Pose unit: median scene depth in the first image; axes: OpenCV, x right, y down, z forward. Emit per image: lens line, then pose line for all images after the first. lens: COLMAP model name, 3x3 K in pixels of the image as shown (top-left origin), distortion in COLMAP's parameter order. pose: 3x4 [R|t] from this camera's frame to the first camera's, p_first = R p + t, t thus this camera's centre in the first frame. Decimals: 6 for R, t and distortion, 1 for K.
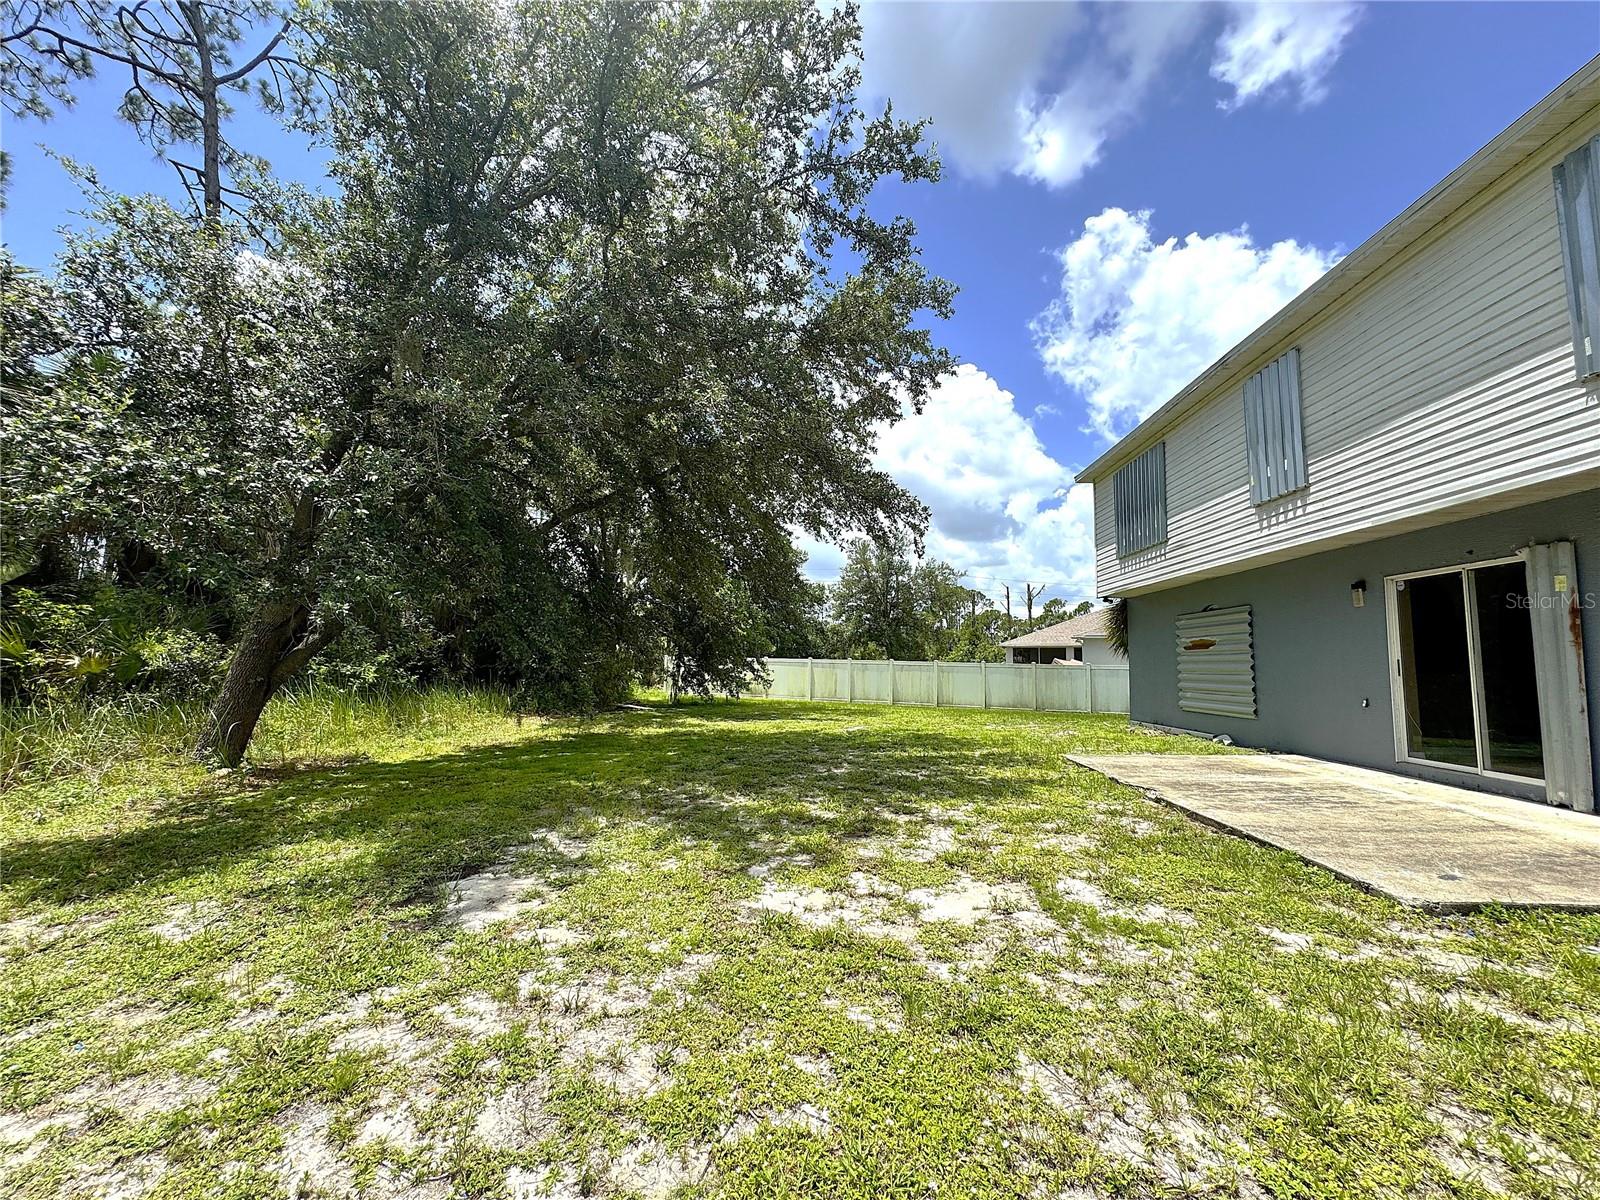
lens RADIAL K [[642.7, 0, 821.4], [0, 642.7, 602.3], [0, 0, 1]] dist [-0.021919, 0.000104]
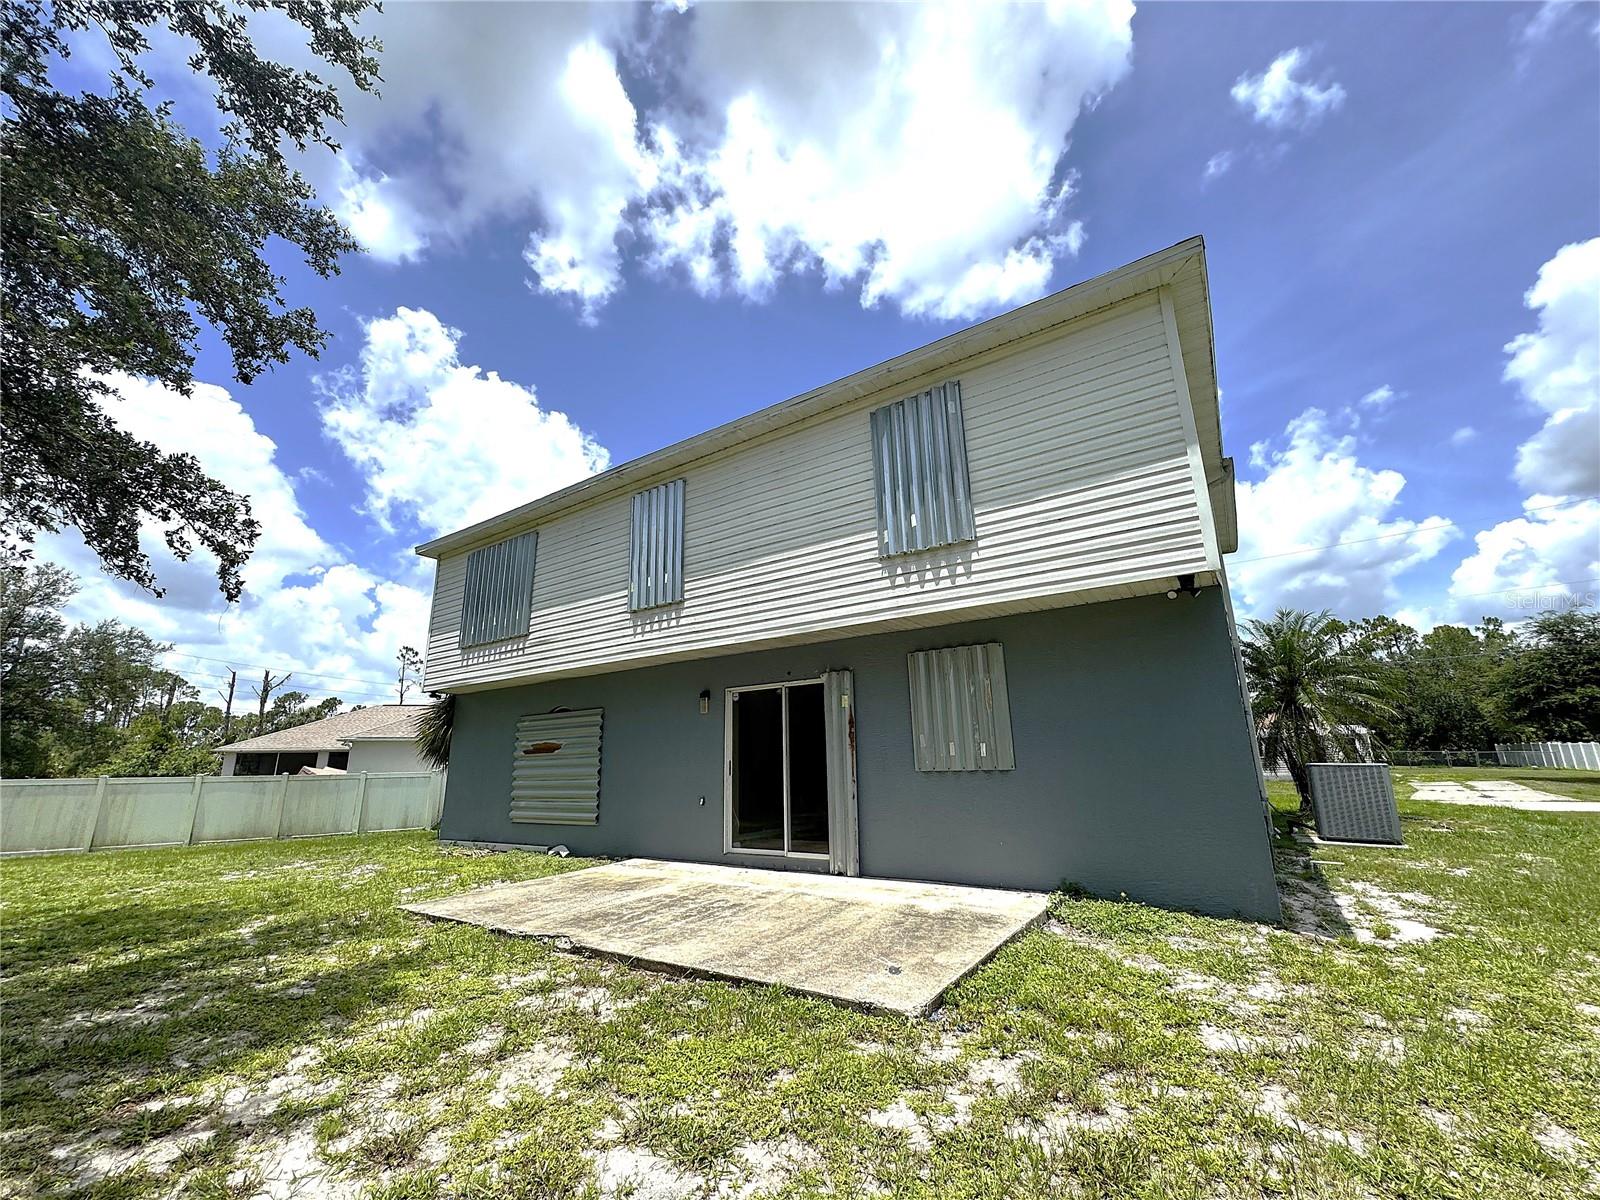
lens RADIAL K [[639.8, 0, 798.3], [0, 639.8, 599.6], [0, 0, 1]] dist [-0.003760, 0.000310]
pose [[0.527337, 0.183210, 0.829669, -0.051421], [-0.047373, 0.981296, -0.186582, 0.012771], [-0.848335, 0.059088, 0.526153, 0.244364]]
